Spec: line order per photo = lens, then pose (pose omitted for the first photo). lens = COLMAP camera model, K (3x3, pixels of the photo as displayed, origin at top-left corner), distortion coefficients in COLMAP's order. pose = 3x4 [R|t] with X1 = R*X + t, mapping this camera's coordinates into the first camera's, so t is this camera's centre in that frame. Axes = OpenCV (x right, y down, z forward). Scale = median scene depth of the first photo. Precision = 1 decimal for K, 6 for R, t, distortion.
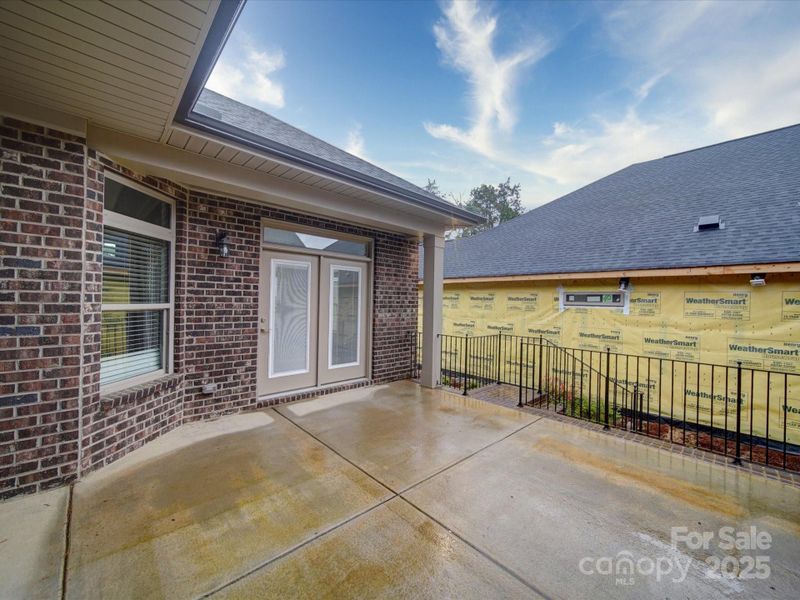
lens RADIAL K [[319.4, 0, 397.4], [0, 319.4, 301.2], [0, 0, 1]] dist [-0.001334, -0.000635]
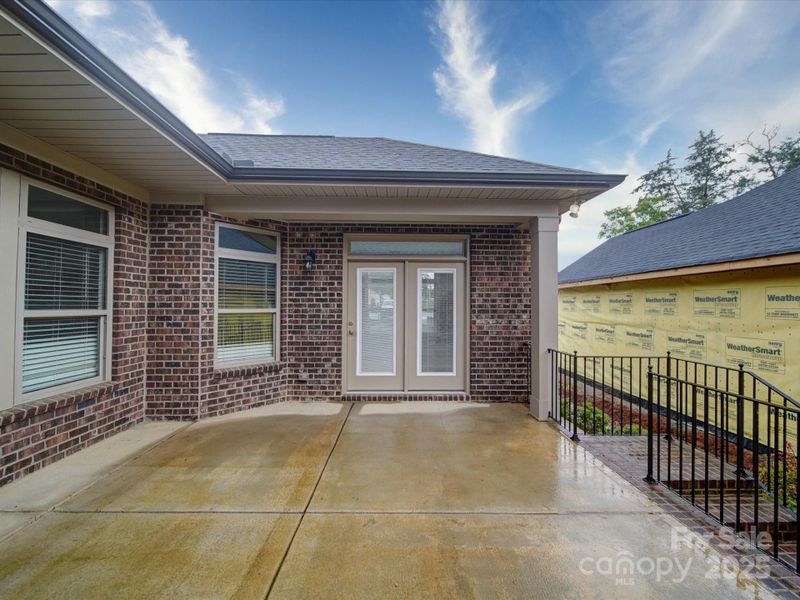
lens RADIAL K [[319.4, 0, 397.7], [0, 319.4, 301.3], [0, 0, 1]] dist [-0.001334, -0.000635]
pose [[0.742556, -0.024787, -0.669326, 0.519868], [0.009790, 0.999610, -0.026157, 0.013852], [0.669713, 0.012870, 0.742509, 0.304293]]
